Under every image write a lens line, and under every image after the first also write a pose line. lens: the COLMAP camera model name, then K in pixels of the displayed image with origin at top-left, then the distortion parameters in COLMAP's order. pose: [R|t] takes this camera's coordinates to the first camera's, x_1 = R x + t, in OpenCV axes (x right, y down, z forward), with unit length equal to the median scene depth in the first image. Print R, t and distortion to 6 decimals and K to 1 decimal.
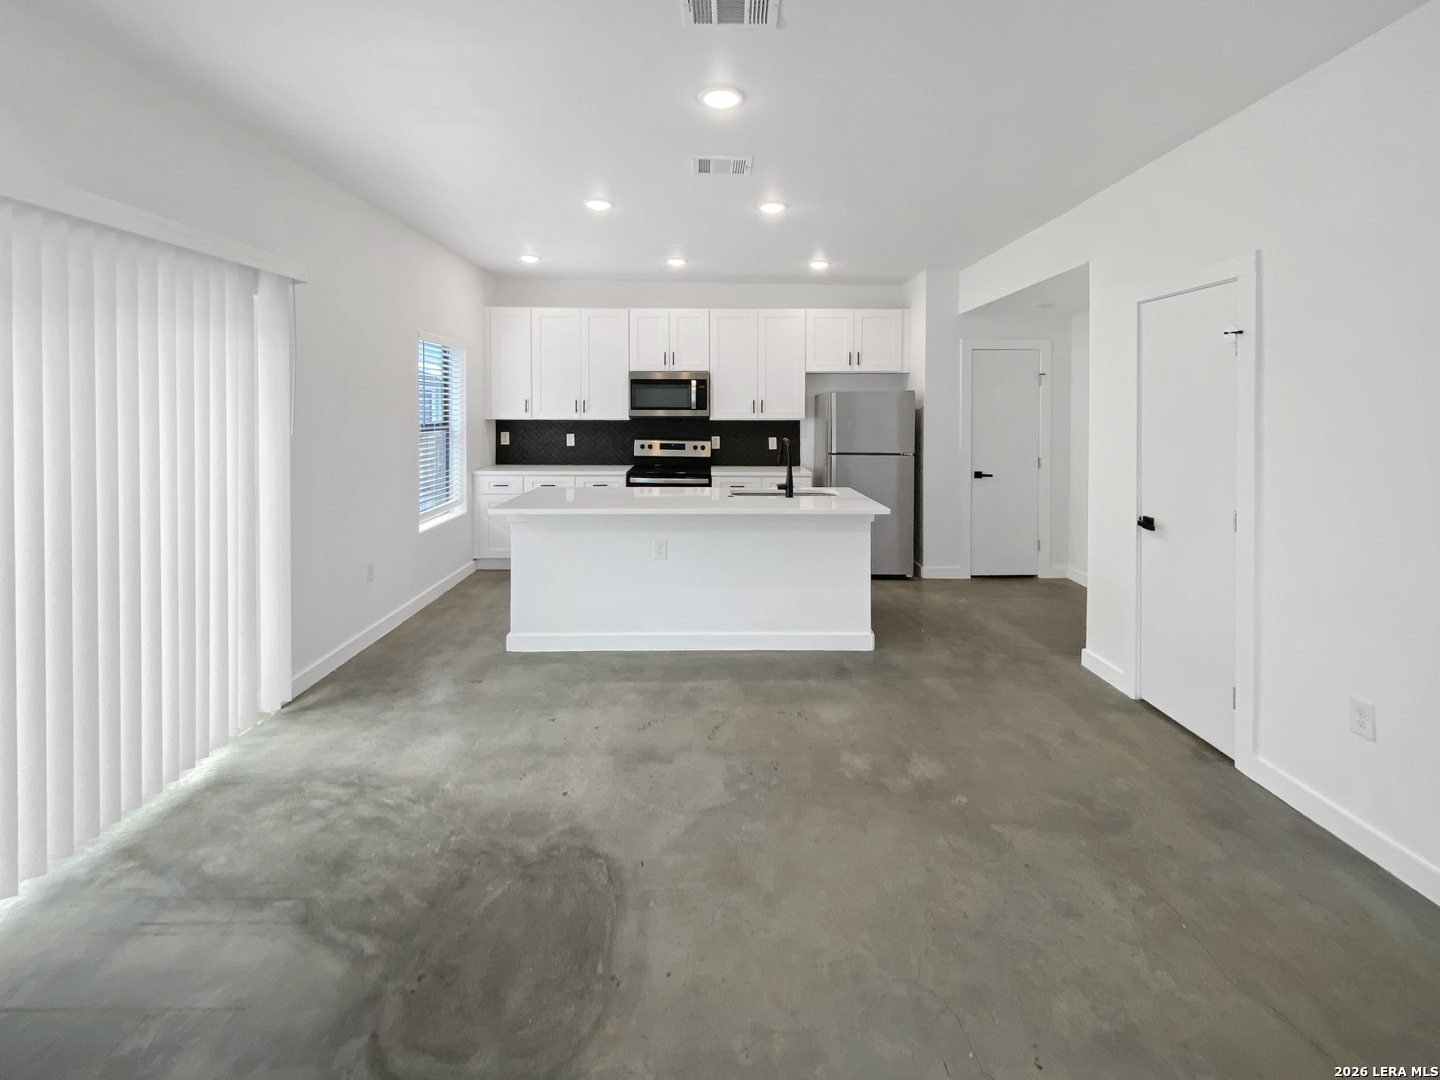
lens RADIAL K [[622.5, 0, 721.9], [0, 622.5, 412.0], [0, 0, 1]] dist [0.011014, -0.005084]
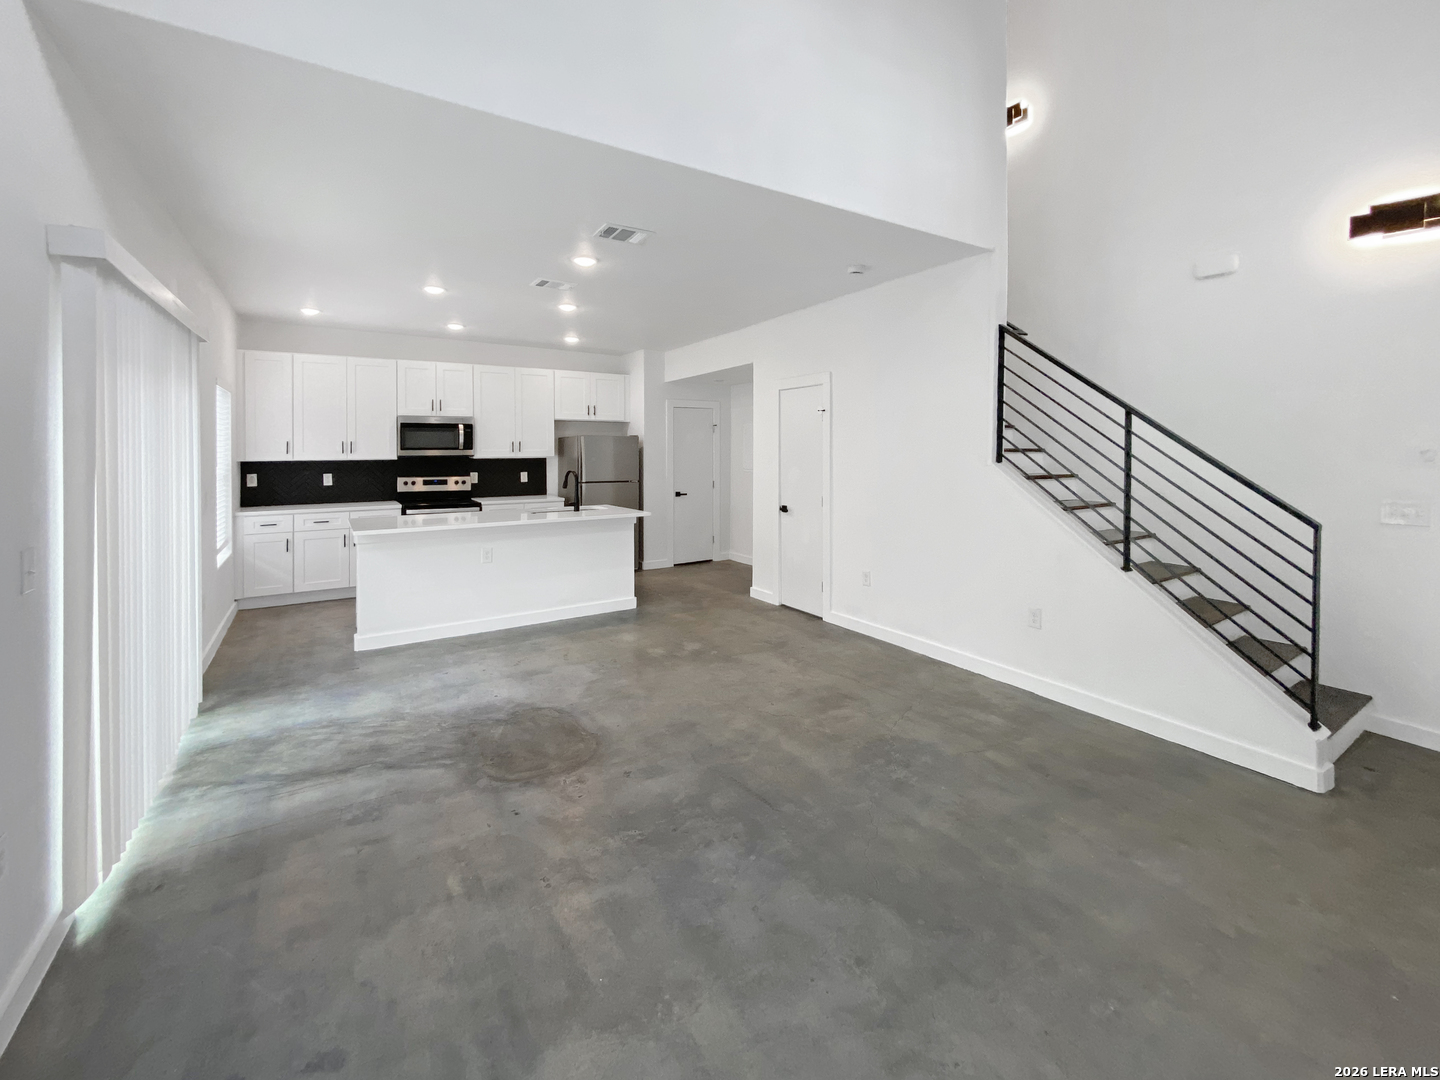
lens RADIAL K [[593.4, 0, 718.7], [0, 593.4, 453.3], [0, 0, 1]] dist [0.004867, -0.003179]
pose [[0.857110, -0.010087, 0.515034, -0.223296], [0.008150, 0.999949, 0.006022, -0.000182], [-0.515069, -0.000964, 0.857148, -0.234069]]
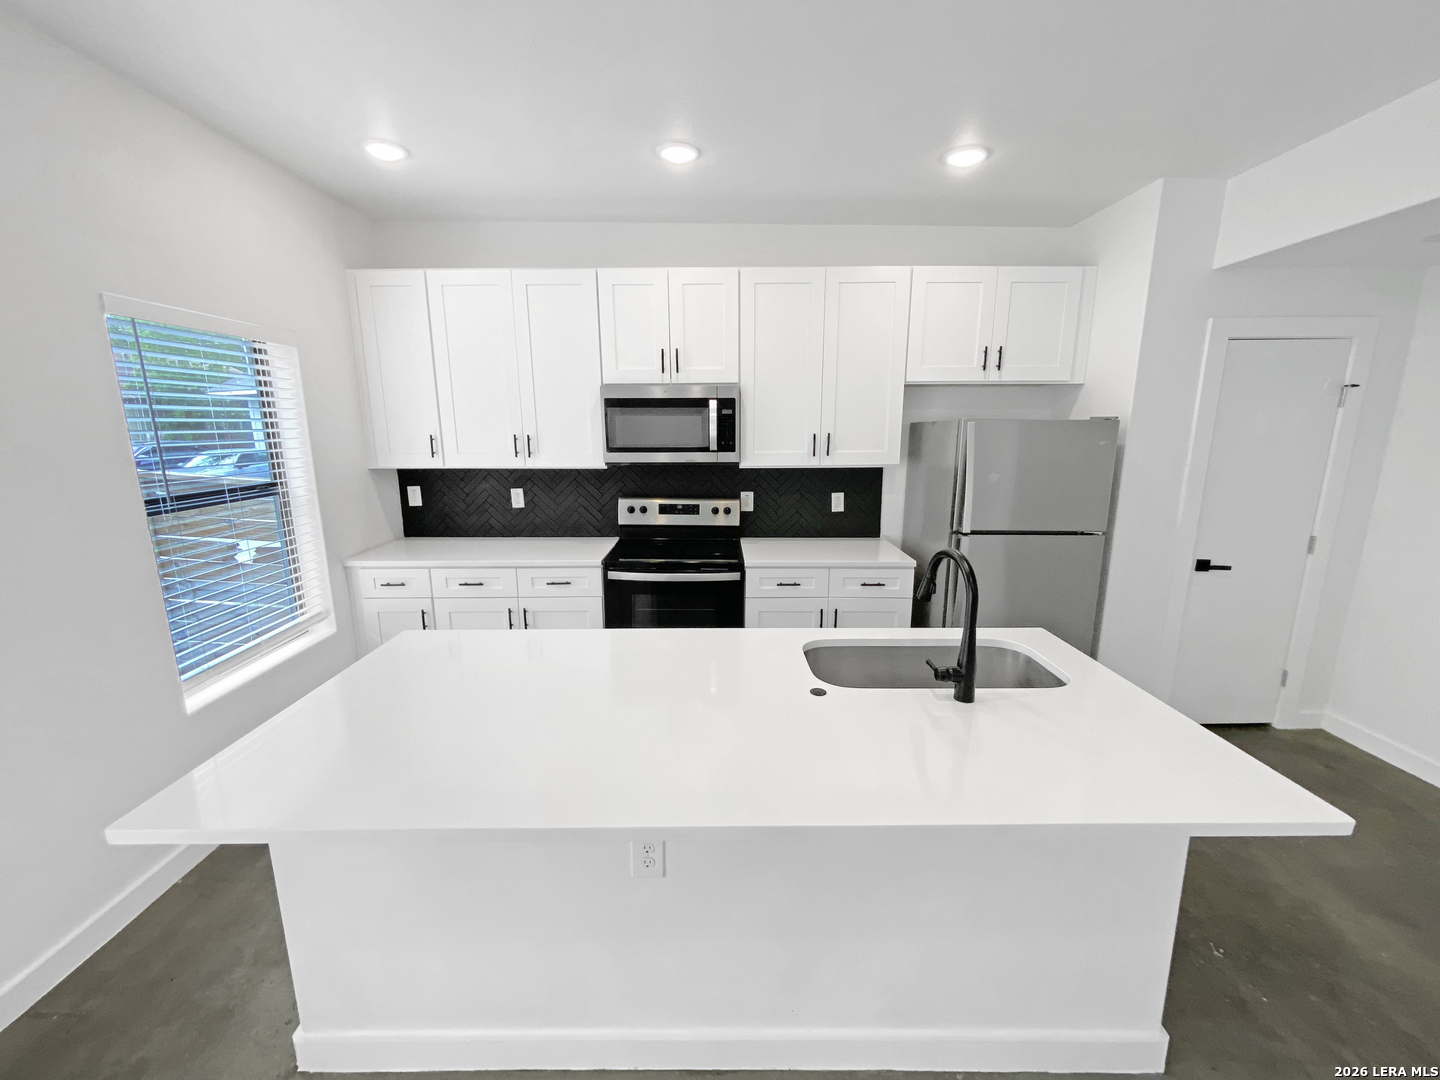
lens RADIAL K [[593.4, 0, 712.8], [0, 593.4, 547.4], [0, 0, 1]] dist [0.004867, -0.003179]
pose [[0.999285, 0.003150, -0.037684, -0.026147], [0.004389, 0.980133, 0.198295, -0.028448], [0.037560, -0.198318, 0.979418, 0.467969]]
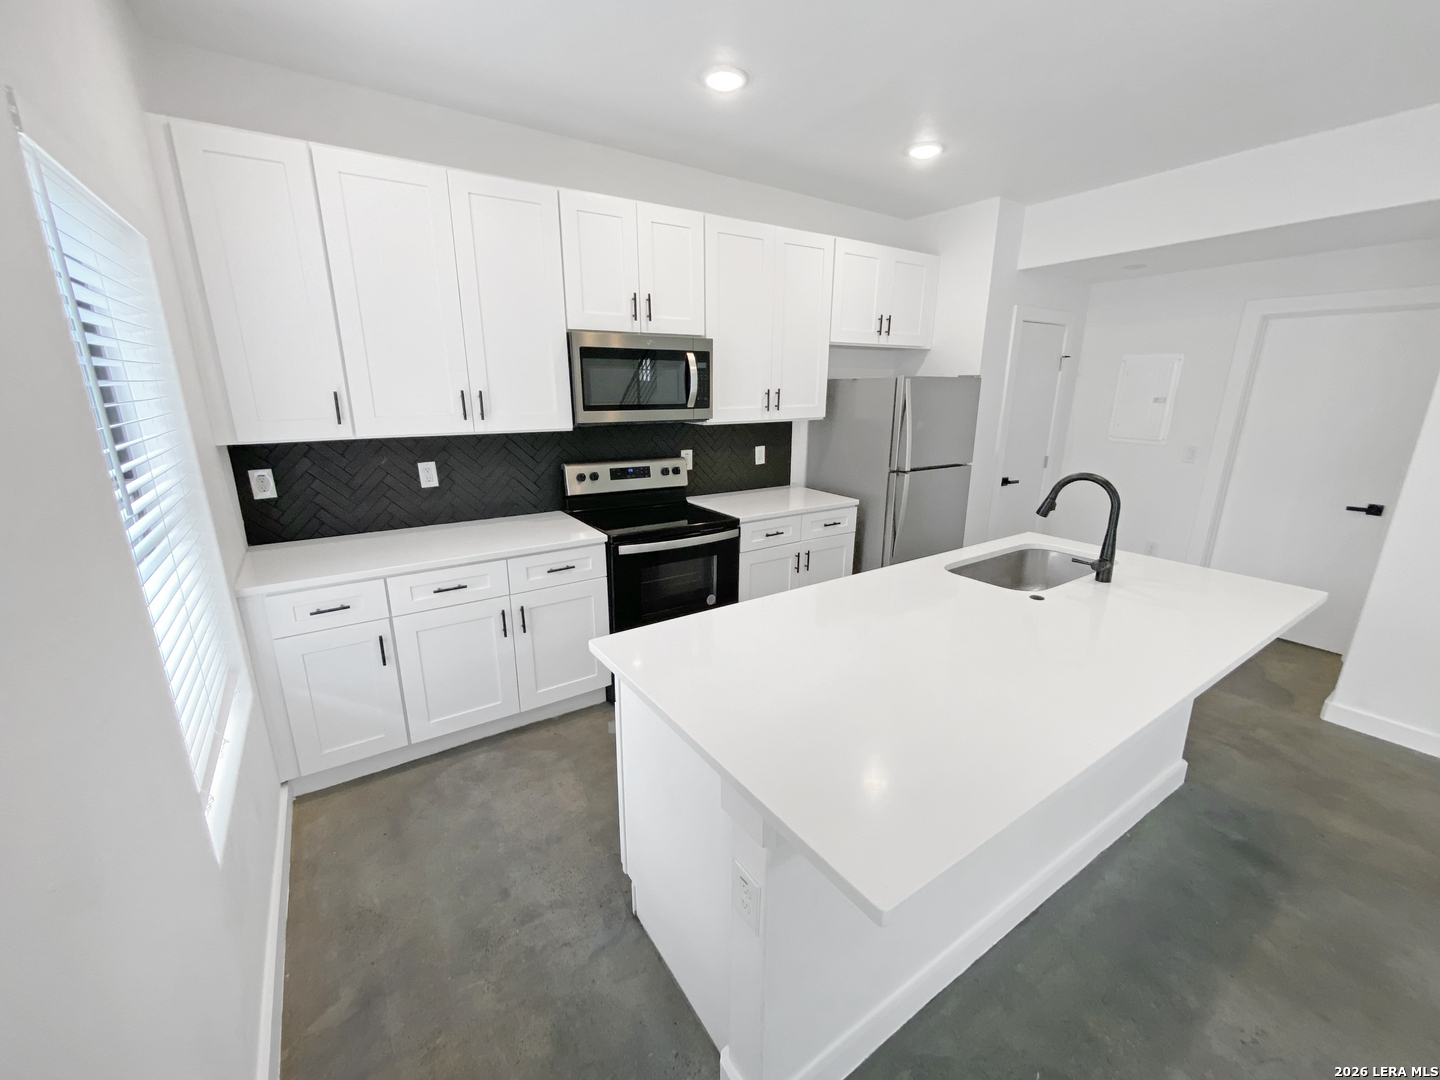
lens RADIAL K [[593.4, 0, 735.5], [0, 593.4, 542.7], [0, 0, 1]] dist [0.004867, -0.003179]
pose [[0.848309, -0.137757, 0.511268, -0.326316], [0.004118, 0.967252, 0.253784, -0.023618], [-0.529485, -0.213182, 0.821096, 0.553436]]
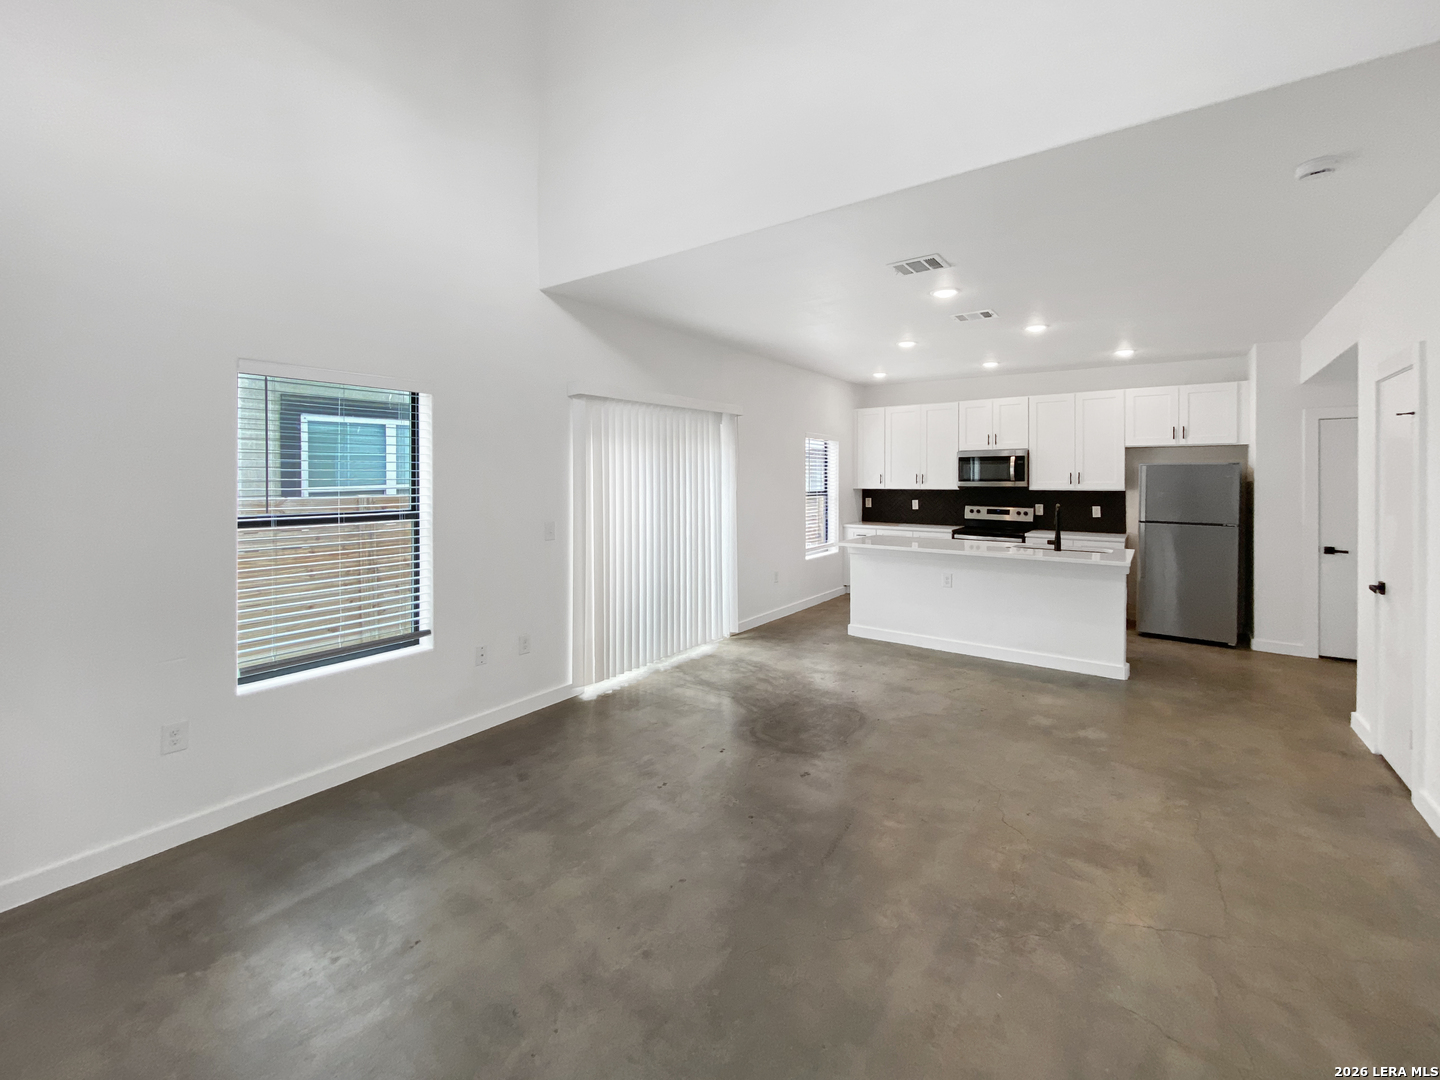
lens RADIAL K [[593.4, 0, 759.0], [0, 593.4, 485.2], [0, 0, 1]] dist [0.004867, -0.003179]
pose [[0.830192, 0.003786, -0.557465, 0.204312], [-0.001602, 0.999989, 0.004406, -0.000846], [0.557476, -0.002765, 0.830189, -0.250062]]
